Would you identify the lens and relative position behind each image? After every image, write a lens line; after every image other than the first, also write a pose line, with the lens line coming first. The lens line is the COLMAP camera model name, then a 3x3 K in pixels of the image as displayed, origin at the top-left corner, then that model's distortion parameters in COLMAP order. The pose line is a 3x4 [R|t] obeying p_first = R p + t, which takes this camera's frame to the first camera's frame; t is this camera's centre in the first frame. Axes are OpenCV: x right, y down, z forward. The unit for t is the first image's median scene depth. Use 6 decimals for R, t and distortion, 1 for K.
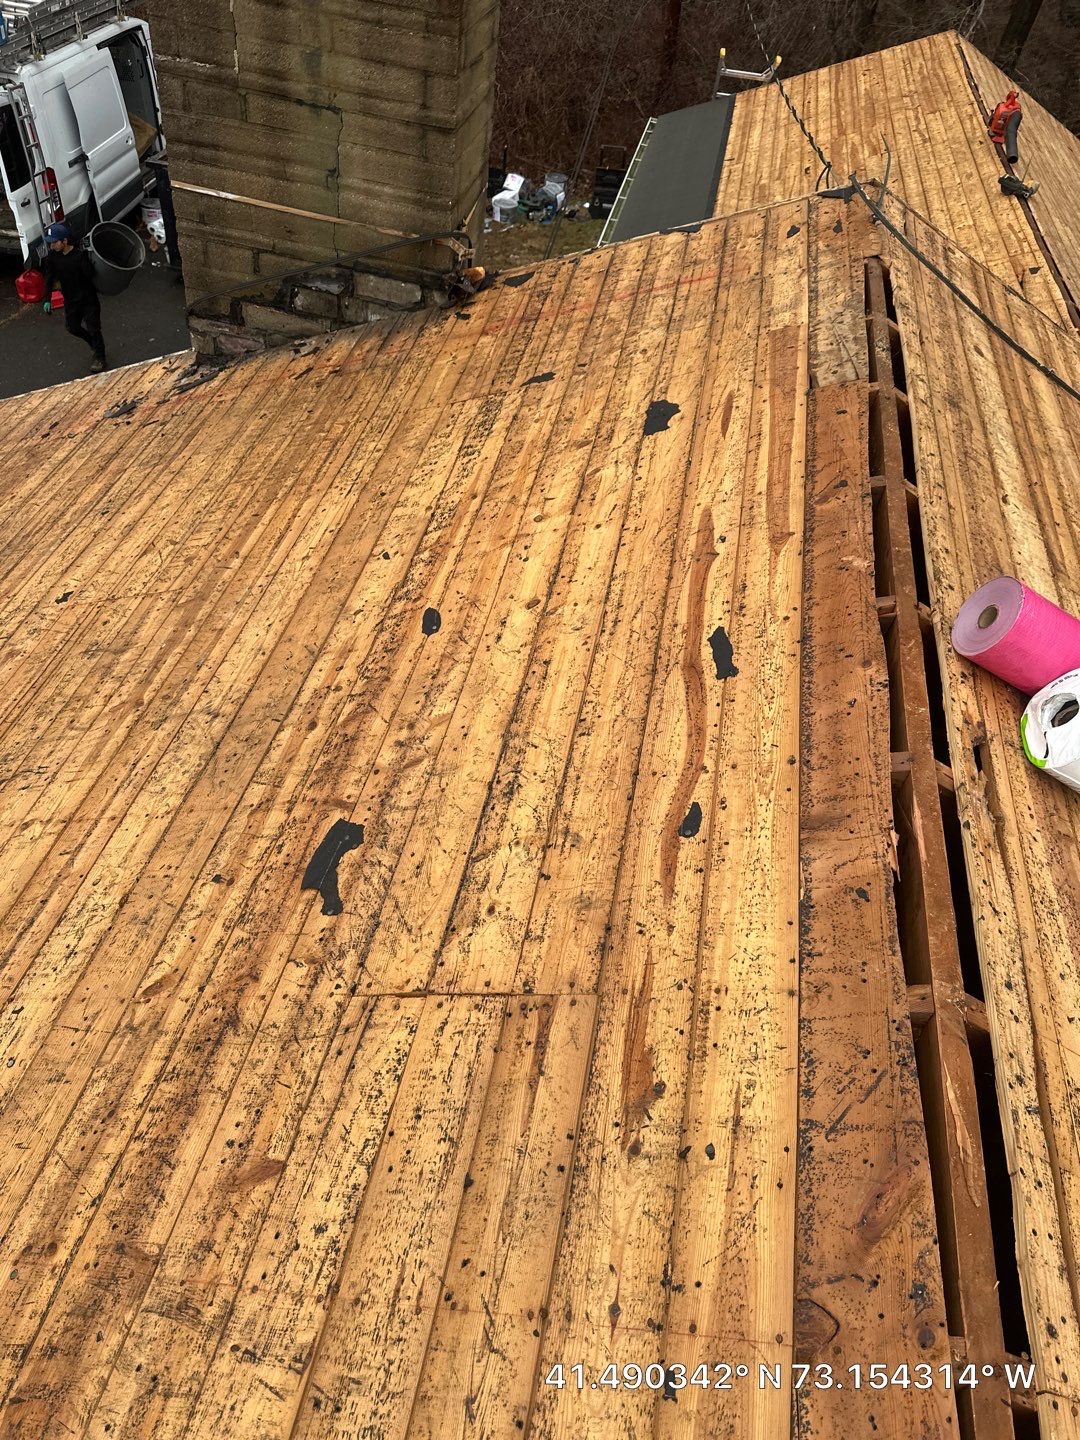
lens RADIAL K [[981.6, 0, 544.1], [0, 981.6, 731.9], [0, 0, 1]] dist [0.157062, -0.287485]
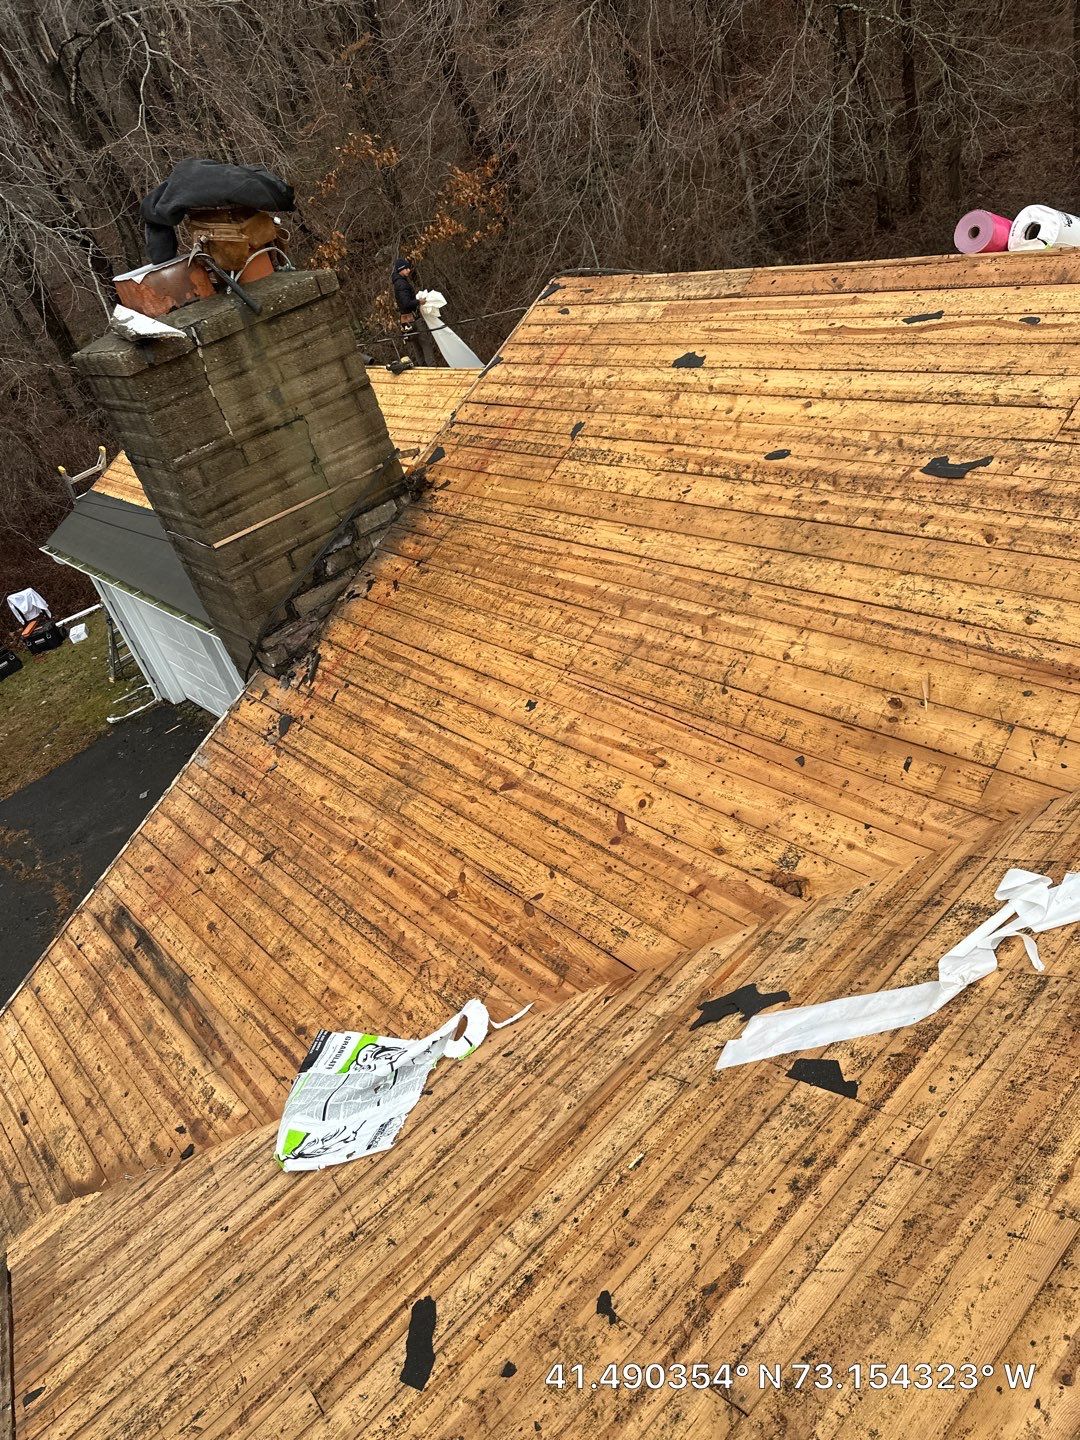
lens RADIAL K [[972.9, 0, 511.6], [0, 972.9, 789.8], [0, 0, 1]] dist [0.005718, -0.029801]
pose [[0.560842, -0.688337, 0.460053, -1.542269], [0.780306, 0.625197, -0.015830, -0.084880], [-0.276728, 0.367860, 0.887750, -0.131275]]
